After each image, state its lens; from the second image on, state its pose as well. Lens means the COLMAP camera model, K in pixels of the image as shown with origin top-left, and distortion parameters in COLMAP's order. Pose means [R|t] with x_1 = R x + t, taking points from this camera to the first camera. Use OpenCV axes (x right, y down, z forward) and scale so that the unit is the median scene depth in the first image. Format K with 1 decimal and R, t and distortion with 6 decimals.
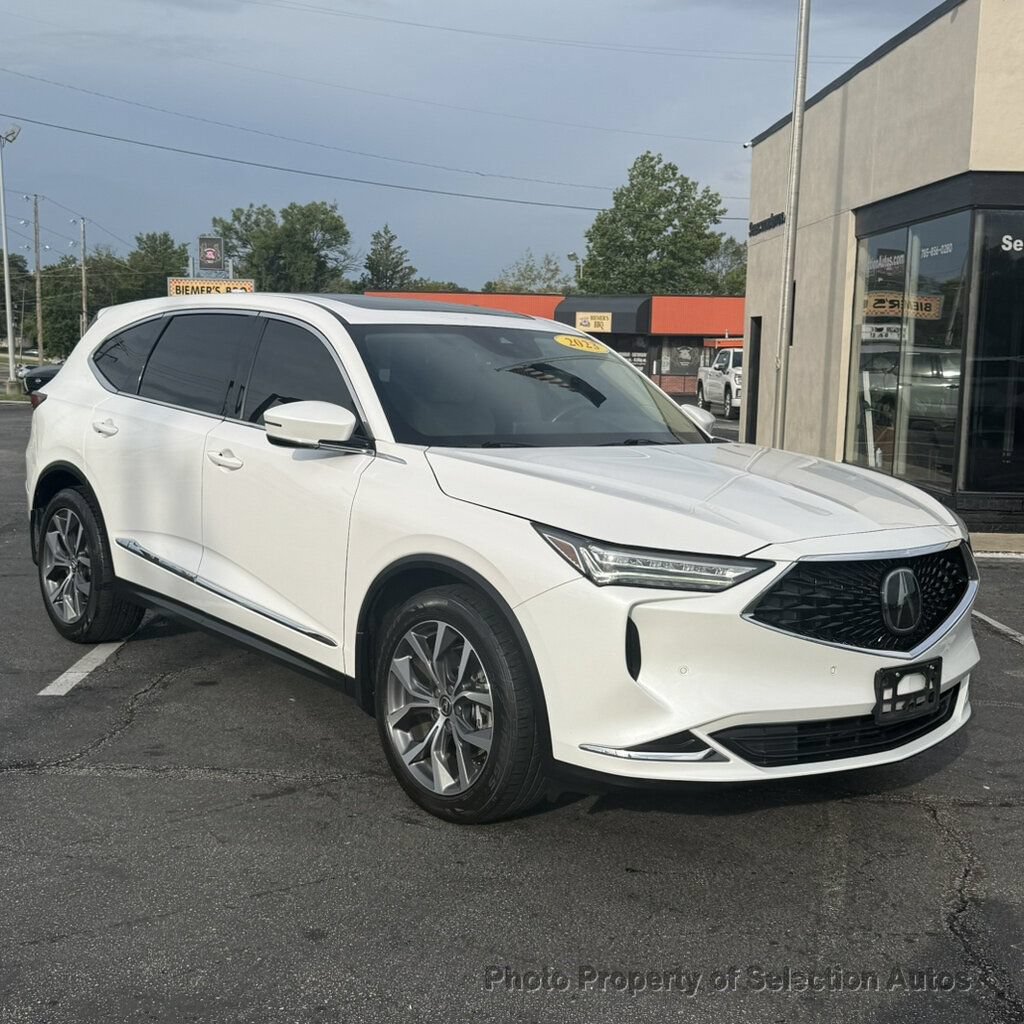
lens RADIAL K [[1324.7, 0, 540.4], [0, 1324.7, 513.3], [0, 0, 1]] dist [0.067037, 0.000000]
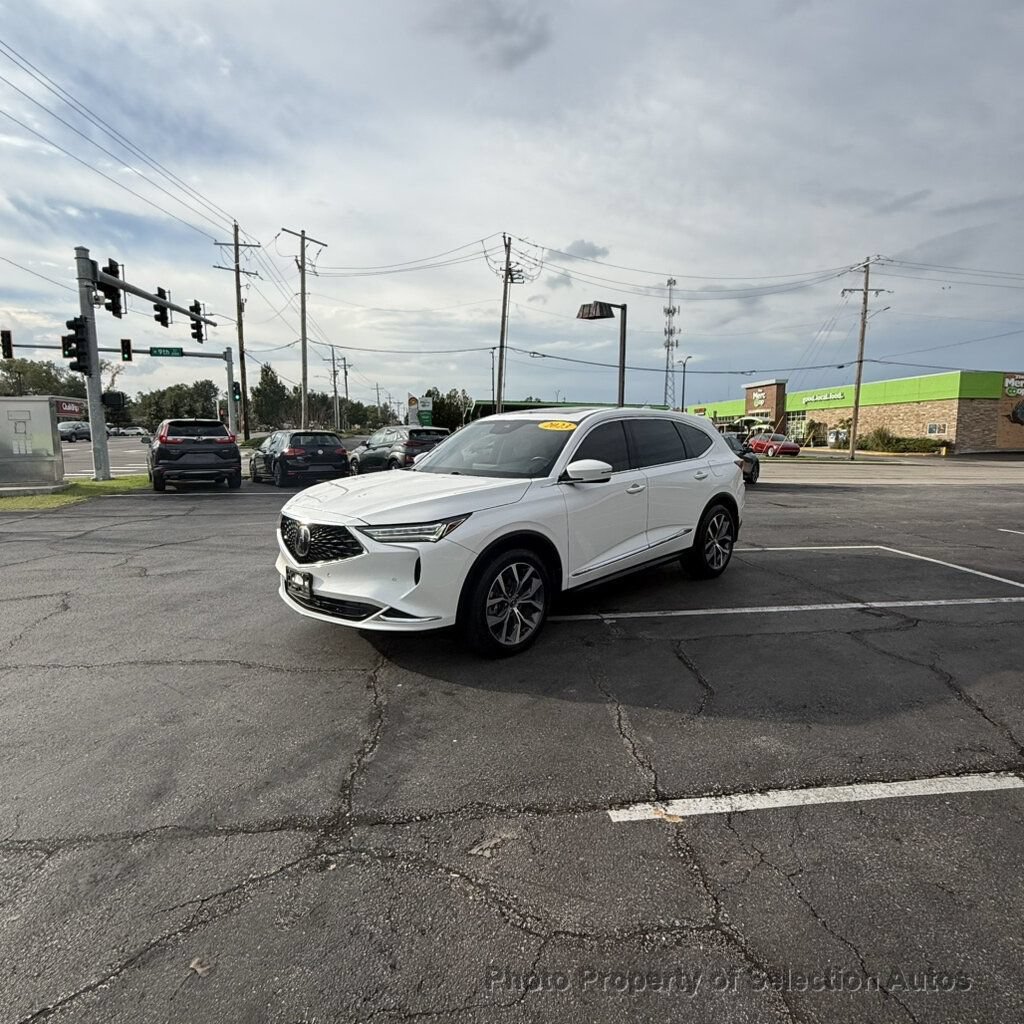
lens RADIAL K [[620.5, 0, 509.5], [0, 620.5, 511.6], [0, 0, 1]] dist [0.004691, -0.001355]
pose [[0.065704, 0.093321, -0.993466, 0.913888], [-0.115538, 0.989632, 0.085319, -0.075664], [0.991128, 0.109177, 0.075805, 0.884435]]
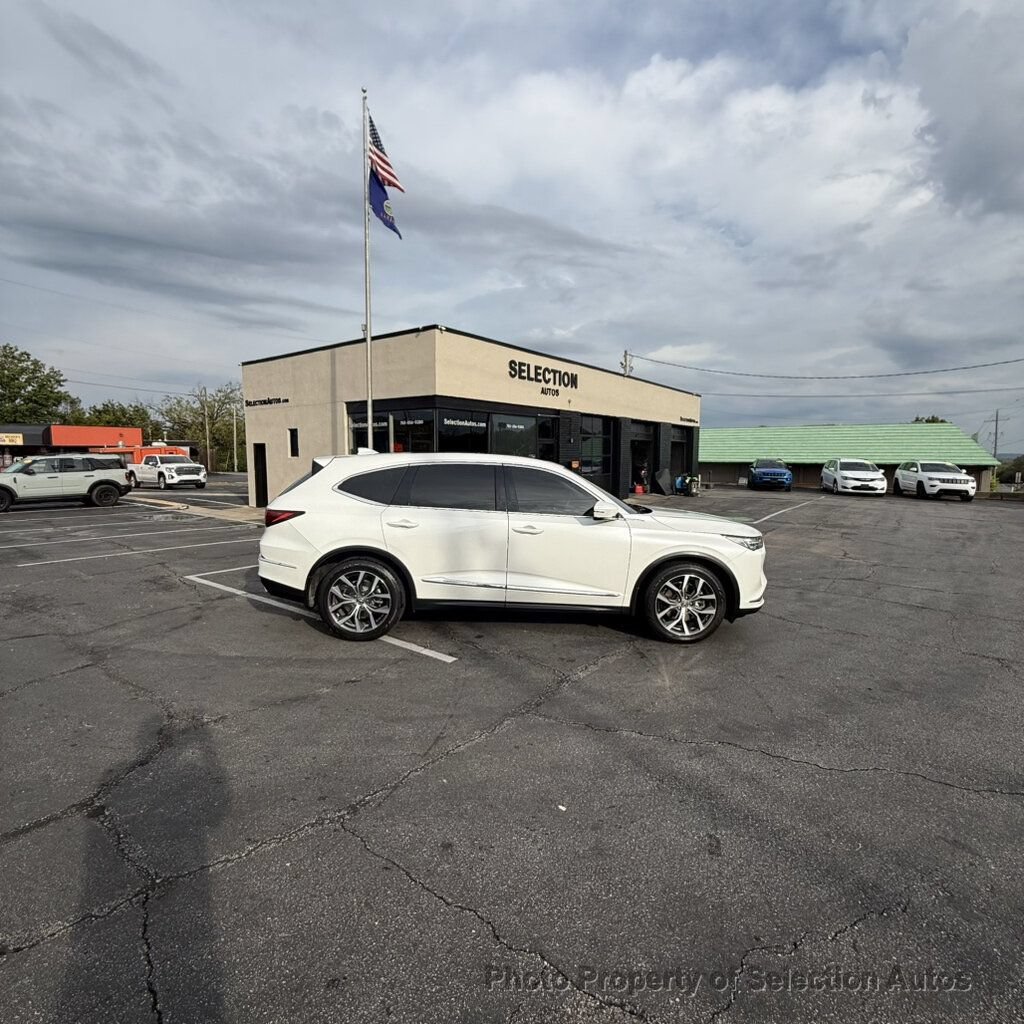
lens RADIAL K [[537.5, 0, 509.8], [0, 537.5, 513.4], [0, 0, 1]] dist [-0.002216, -0.000715]
pose [[0.639031, -0.106711, 0.761743, -0.864987], [0.106700, 0.993053, 0.049604, -0.109085], [-0.761744, 0.049579, 0.645978, 0.390242]]
